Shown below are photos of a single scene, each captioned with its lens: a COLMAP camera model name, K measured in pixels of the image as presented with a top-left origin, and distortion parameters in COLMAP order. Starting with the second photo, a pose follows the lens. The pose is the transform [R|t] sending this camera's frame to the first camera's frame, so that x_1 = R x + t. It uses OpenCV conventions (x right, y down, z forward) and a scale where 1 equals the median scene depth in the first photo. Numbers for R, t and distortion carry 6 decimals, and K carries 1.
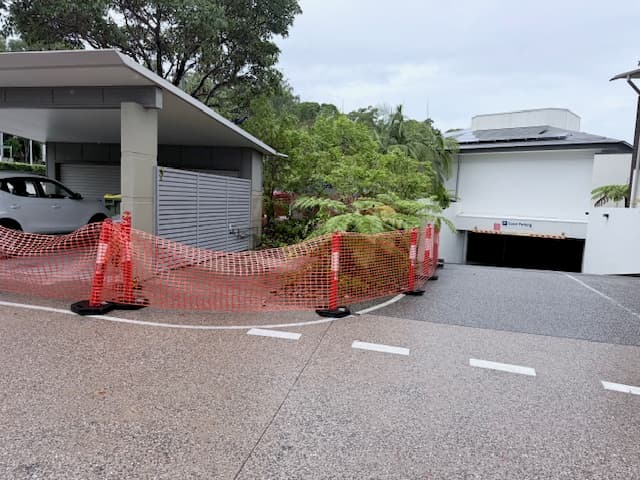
lens RADIAL K [[464.1, 0, 320.0], [0, 464.1, 240.0], [0, 0, 1]] dist [-0.022741, -0.002347]
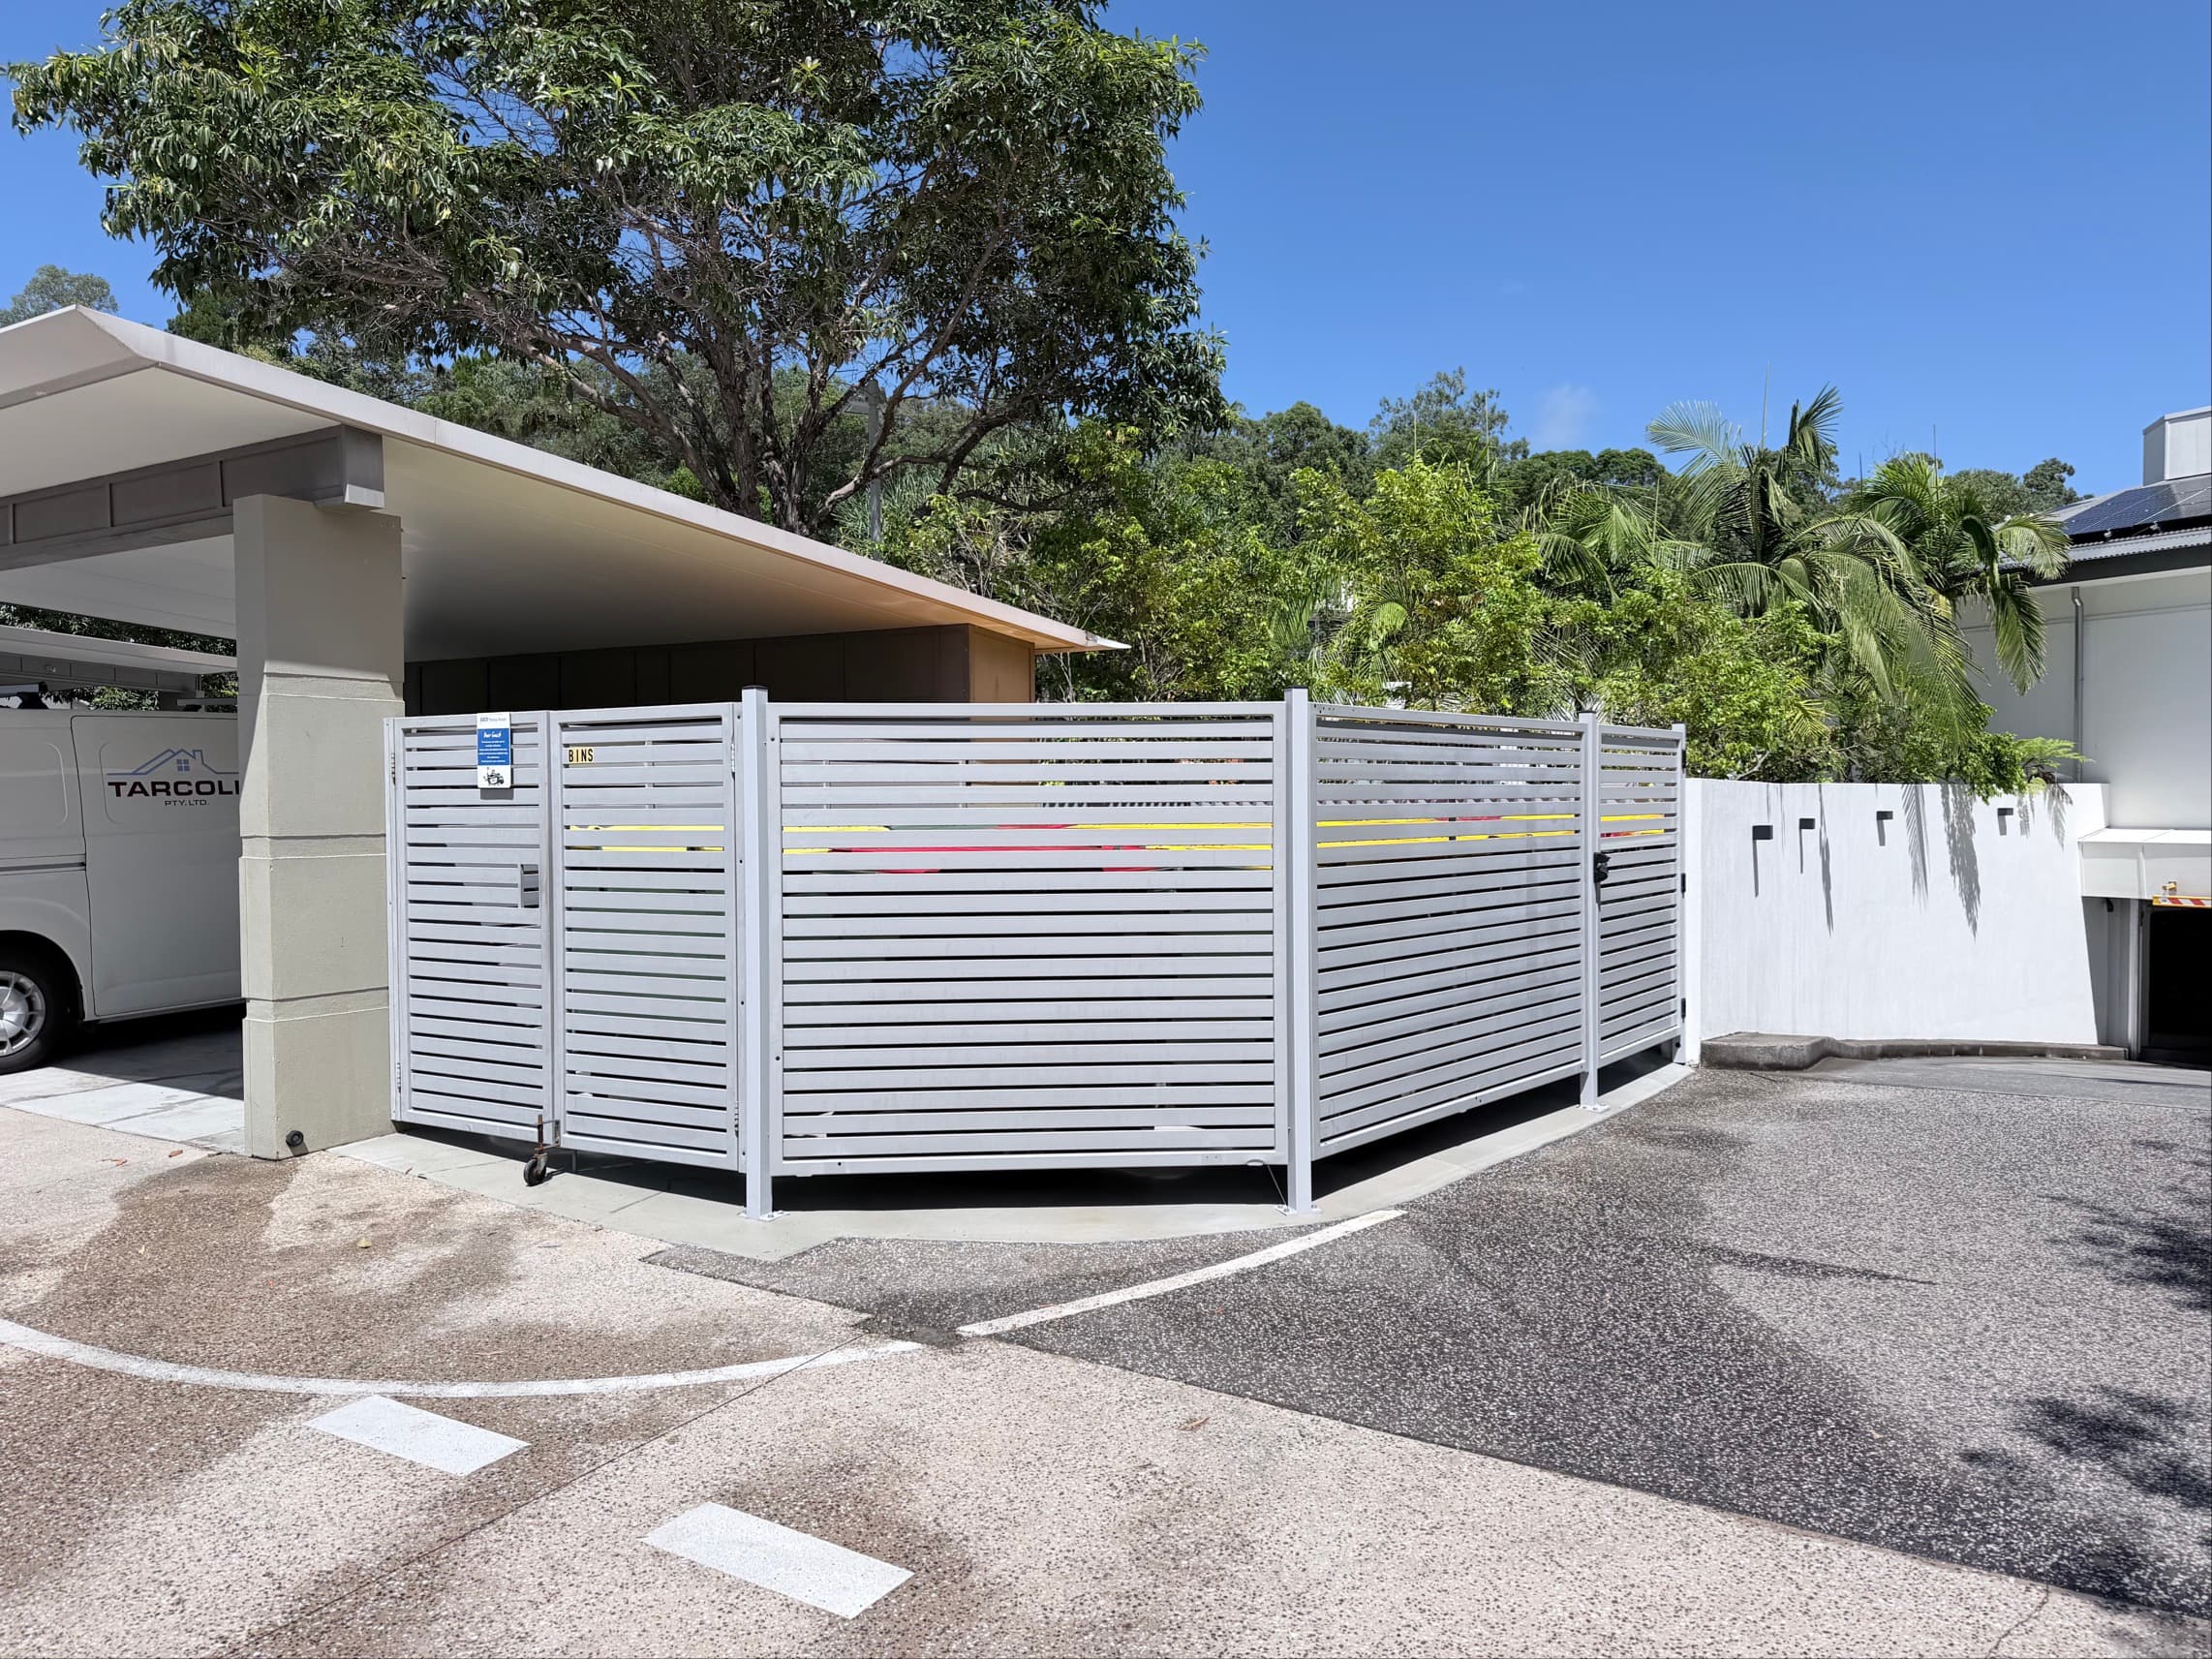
lens RADIAL K [[1604.0, 0, 1106.0], [0, 1604.0, 829.5], [0, 0, 1]] dist [-0.022741, -0.002347]
pose [[0.939989, -0.050449, -0.337455, 0.410973], [0.023808, 0.996296, -0.082626, -0.012688], [0.340374, 0.069633, 0.937708, 0.319192]]
